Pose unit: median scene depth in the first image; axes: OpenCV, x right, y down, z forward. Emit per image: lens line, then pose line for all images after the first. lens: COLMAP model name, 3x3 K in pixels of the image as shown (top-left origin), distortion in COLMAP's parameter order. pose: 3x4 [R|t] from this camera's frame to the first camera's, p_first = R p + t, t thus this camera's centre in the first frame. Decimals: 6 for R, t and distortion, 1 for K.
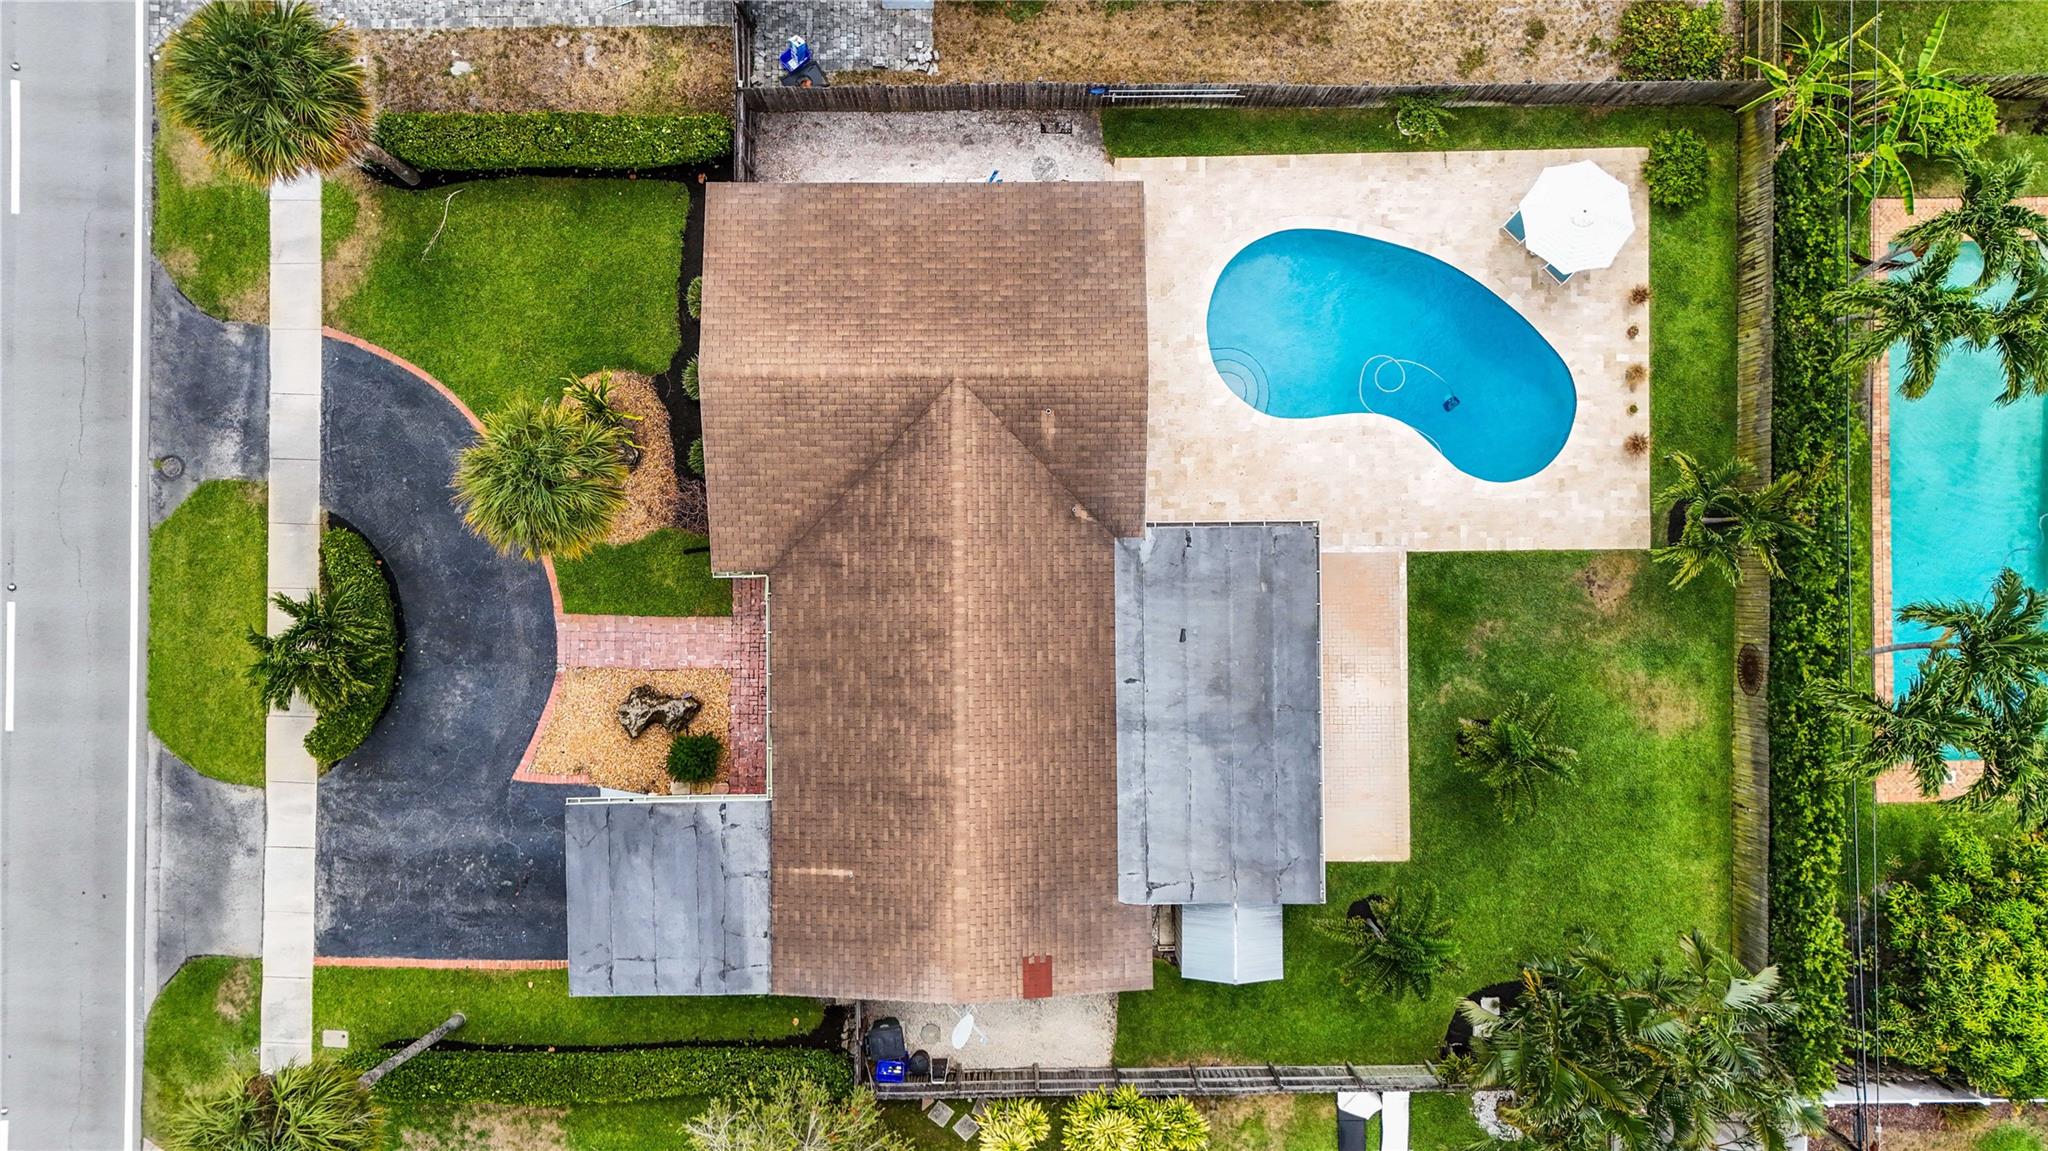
lens RADIAL K [[1512.9, 0, 1027.5], [0, 1512.9, 563.4], [0, 0, 1]] dist [0.080924, -0.104451]
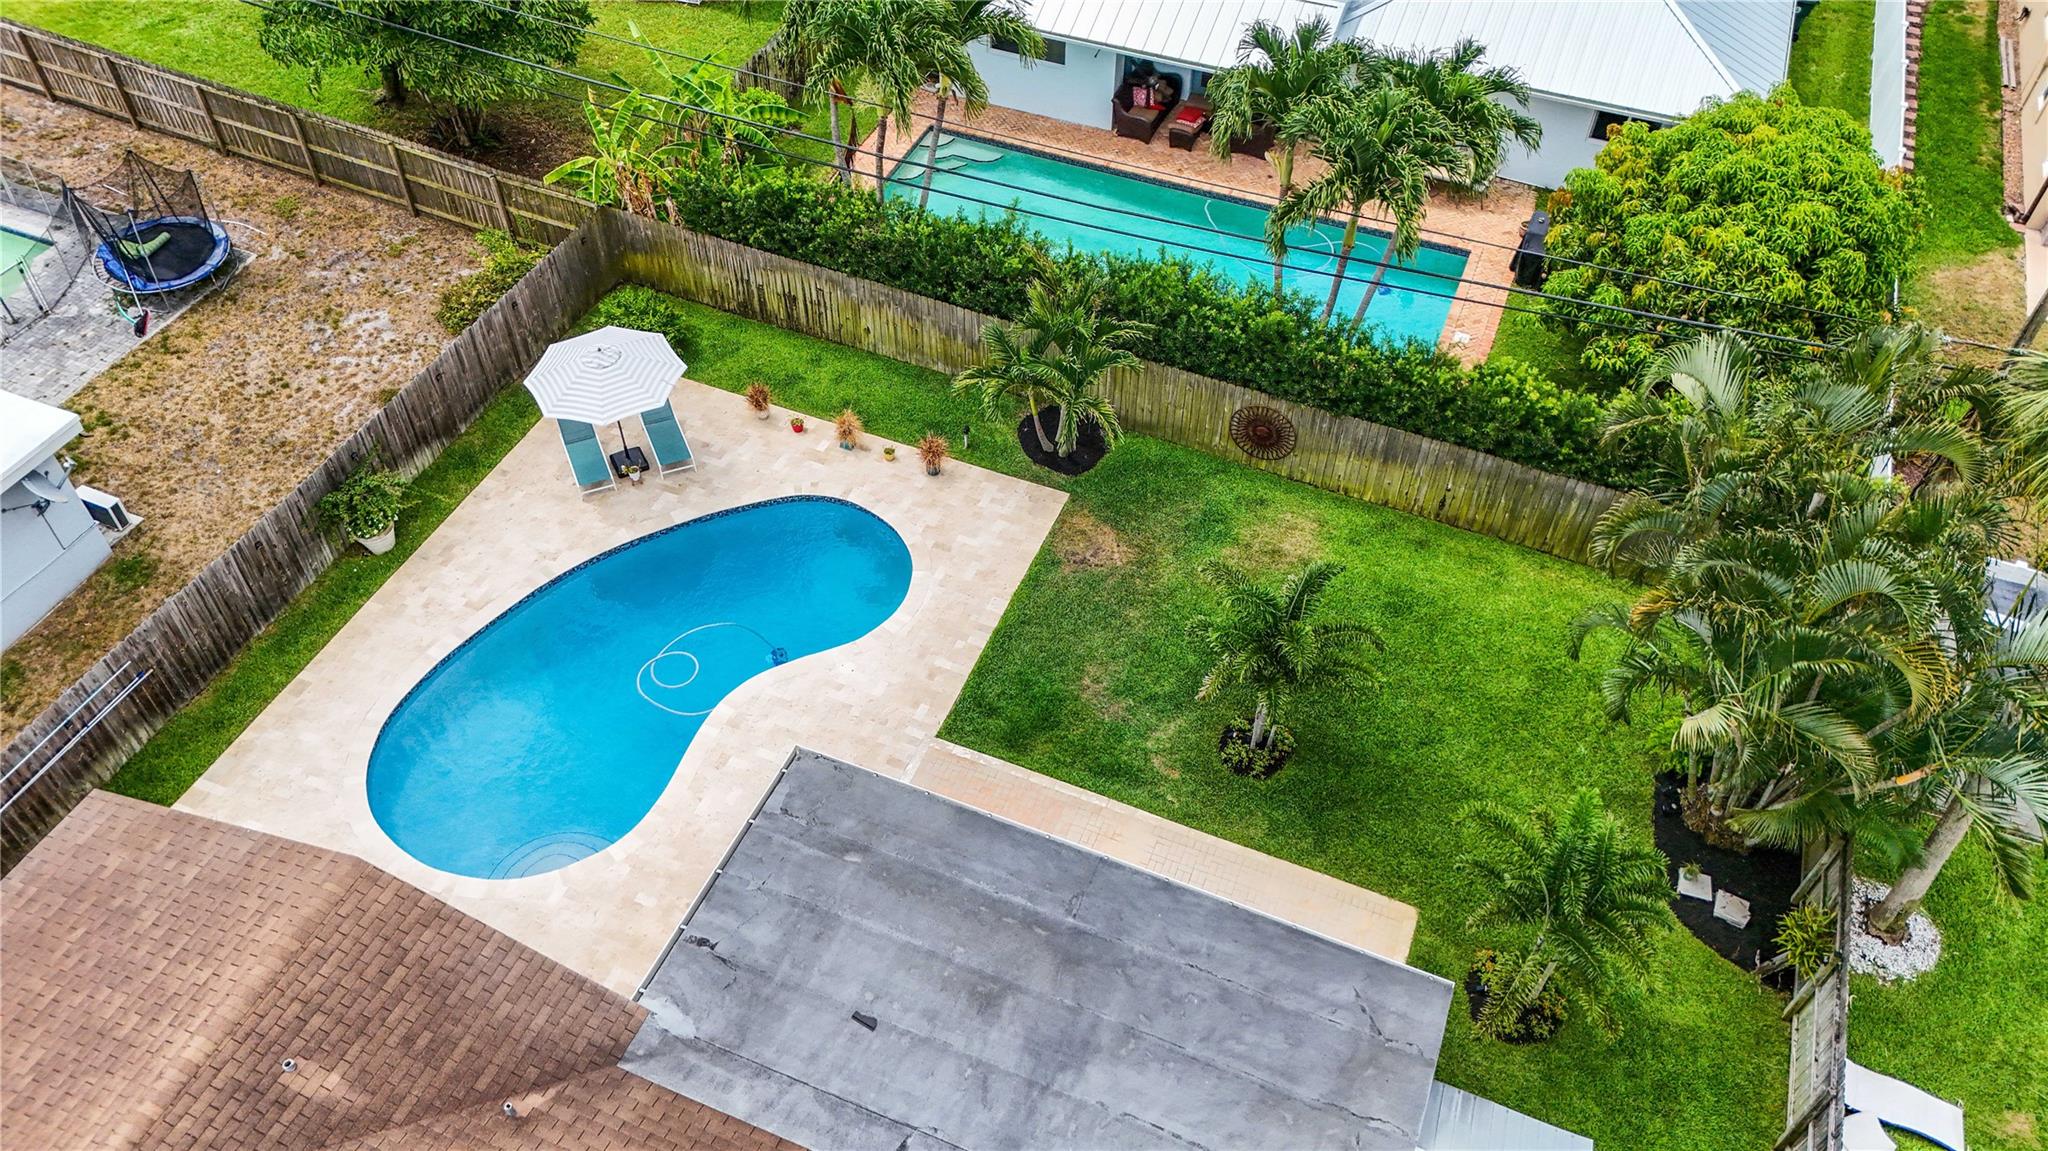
lens RADIAL K [[1512.9, 0, 1027.5], [0, 1512.9, 563.4], [0, 0, 1]] dist [0.080924, -0.104451]
pose [[0.386880, -0.668689, 0.634964, -0.086614], [0.921902, 0.295785, -0.250215, 0.163964], [-0.020497, 0.682178, 0.730899, 0.490221]]
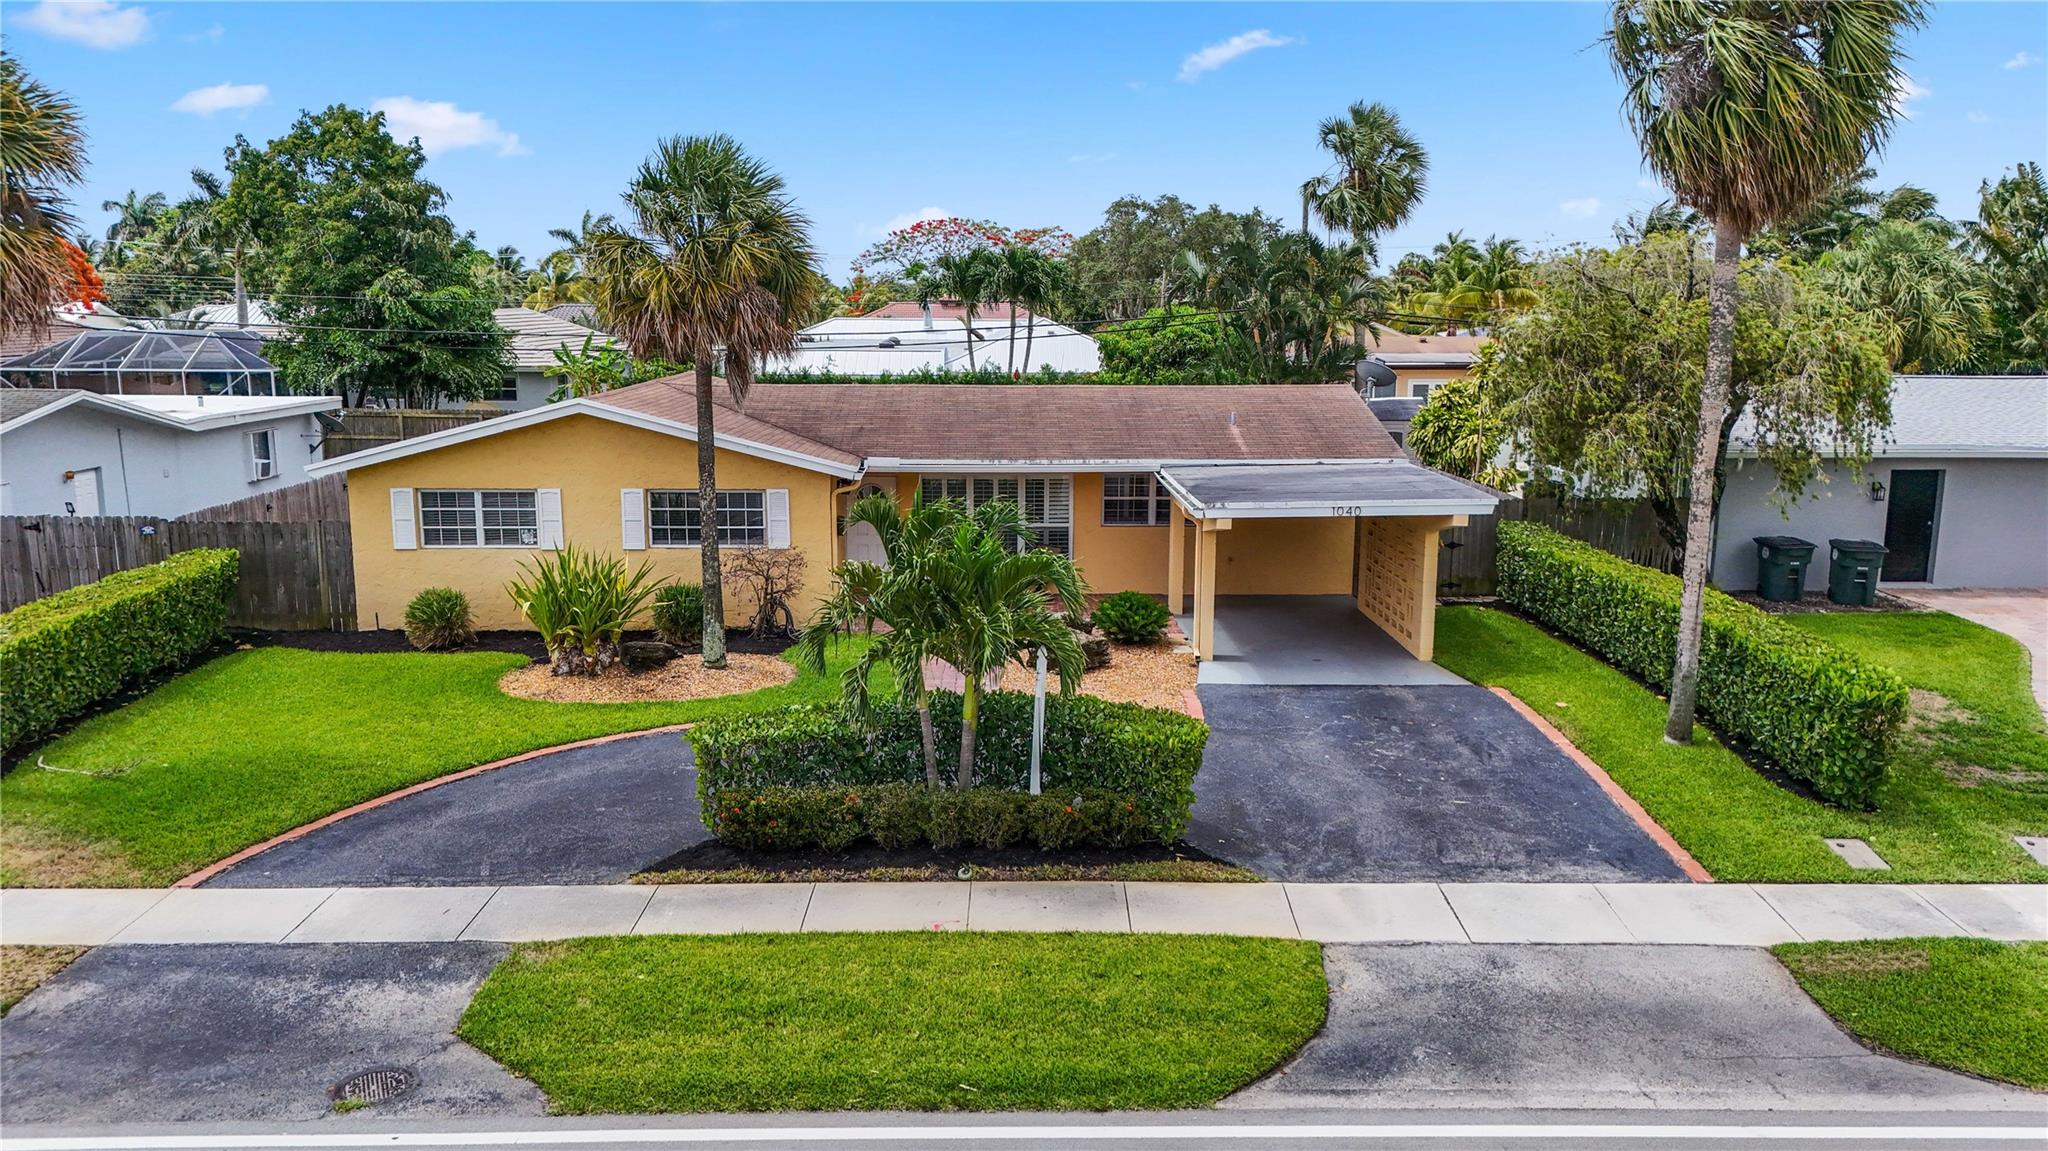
lens RADIAL K [[1512.9, 0, 1027.5], [0, 1512.9, 563.4], [0, 0, 1]] dist [0.080924, -0.104451]
pose [[-0.028218, -0.195892, 0.980219, -0.856191], [0.999466, 0.010627, 0.030895, 0.060646], [-0.016469, 0.980568, 0.195488, 0.838692]]
